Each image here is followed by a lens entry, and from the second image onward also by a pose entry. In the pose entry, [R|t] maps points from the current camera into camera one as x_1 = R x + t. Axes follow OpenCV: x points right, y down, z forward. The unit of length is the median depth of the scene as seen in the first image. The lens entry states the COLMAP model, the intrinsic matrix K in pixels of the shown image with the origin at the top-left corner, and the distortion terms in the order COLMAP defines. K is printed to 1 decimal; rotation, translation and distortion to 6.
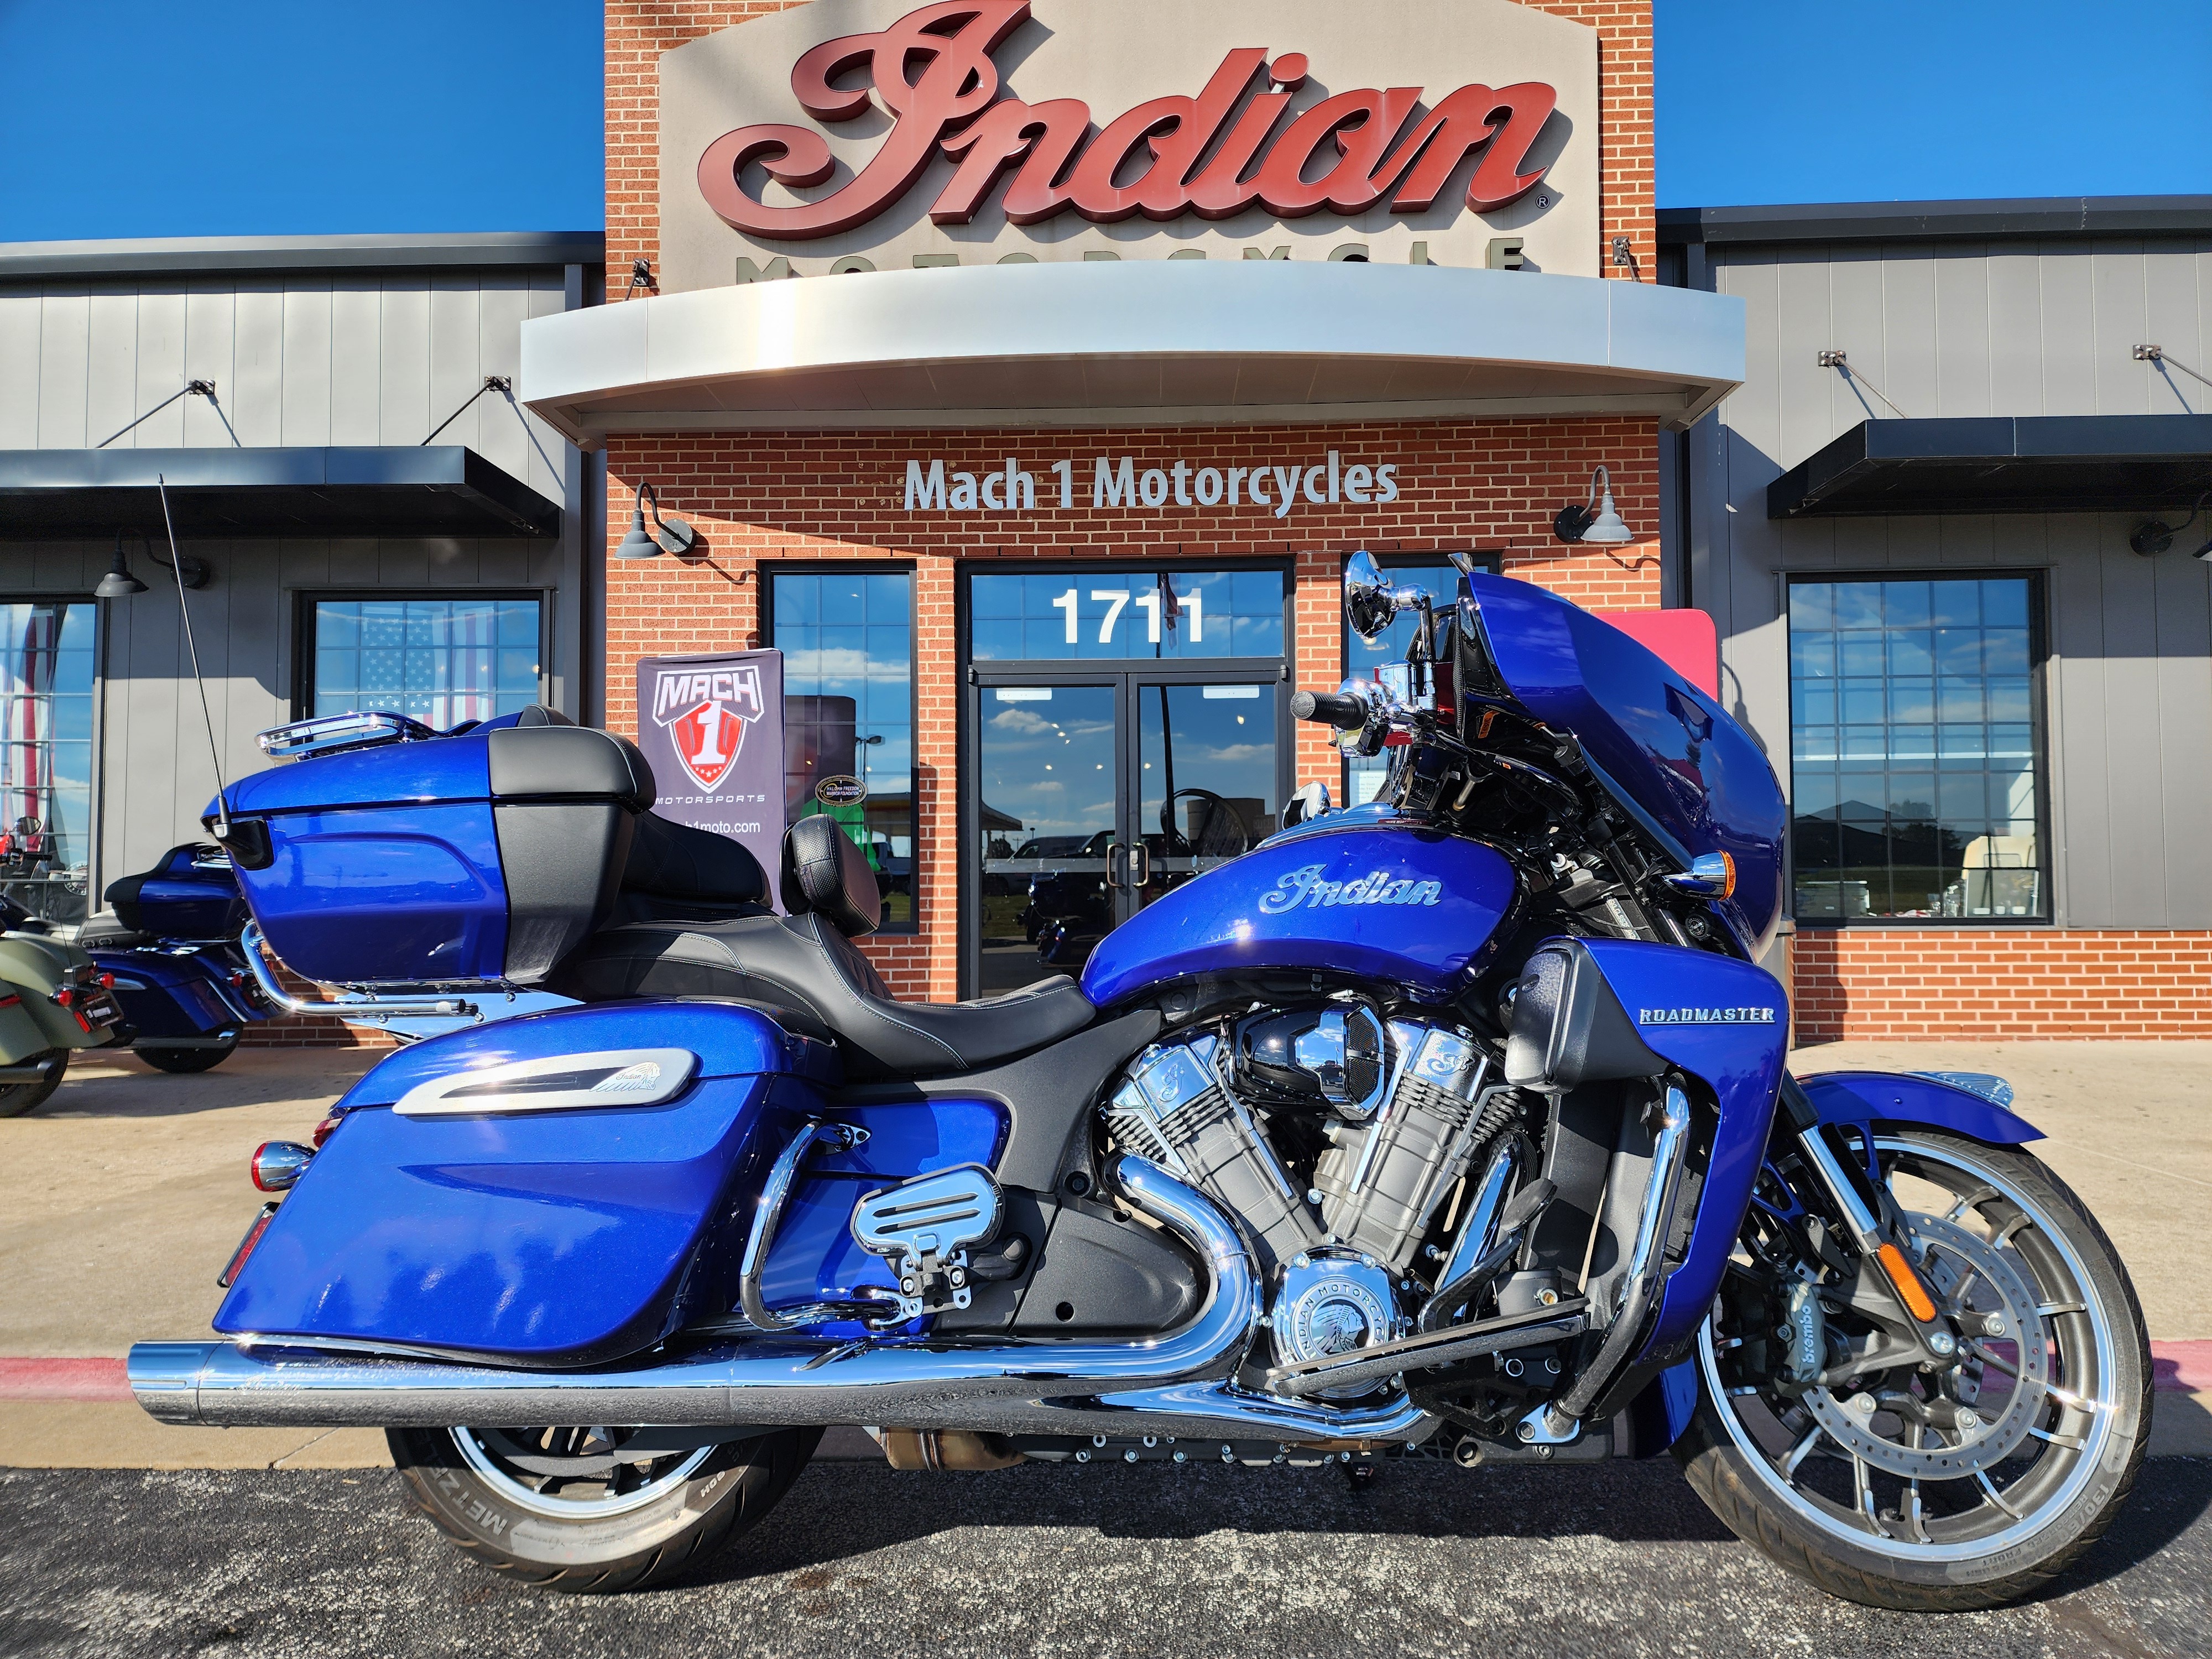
lens RADIAL K [[1462.6, 0, 1110.0], [0, 1462.6, 863.8], [0, 0, 1]] dist [0.044680, -0.056363]
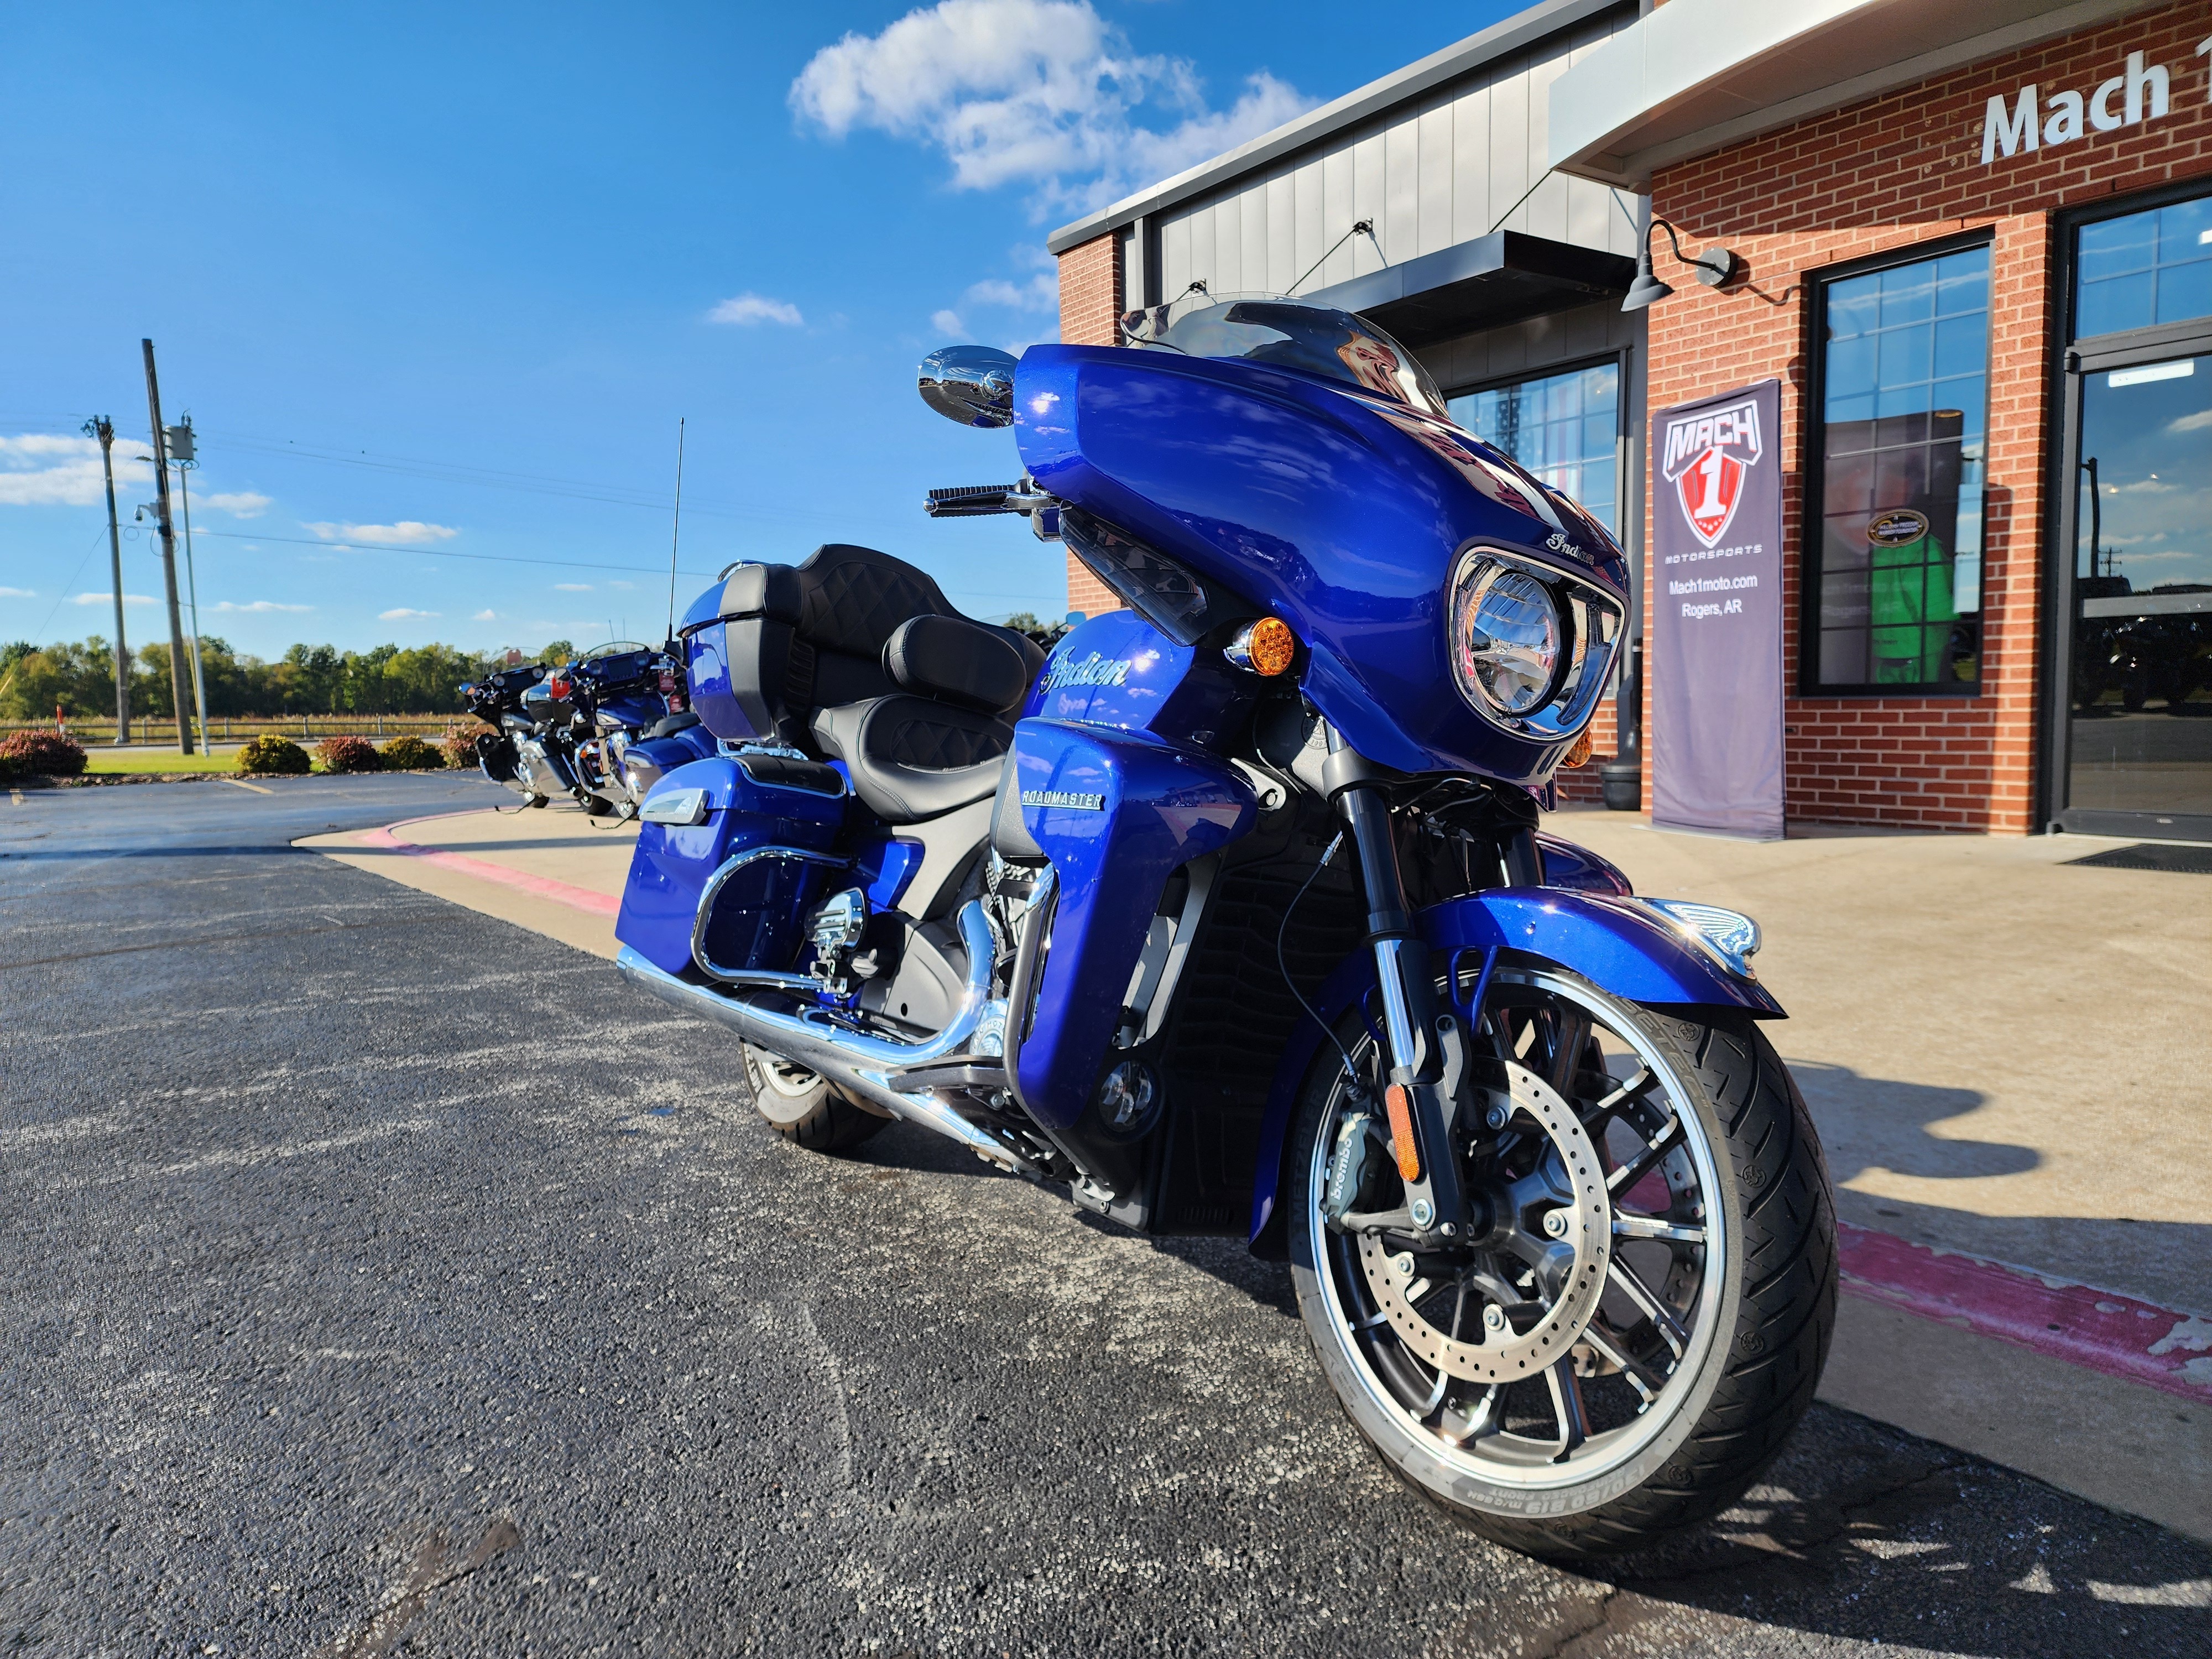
lens RADIAL K [[1493.3, 0, 1099.3], [0, 1493.3, 836.9], [0, 0, 1]] dist [0.048247, -0.053526]
pose [[0.603451, 0.066873, -0.794591, 0.251015], [0.045384, 0.991982, 0.117953, 0.003717], [0.796107, -0.107241, 0.595578, 0.088621]]
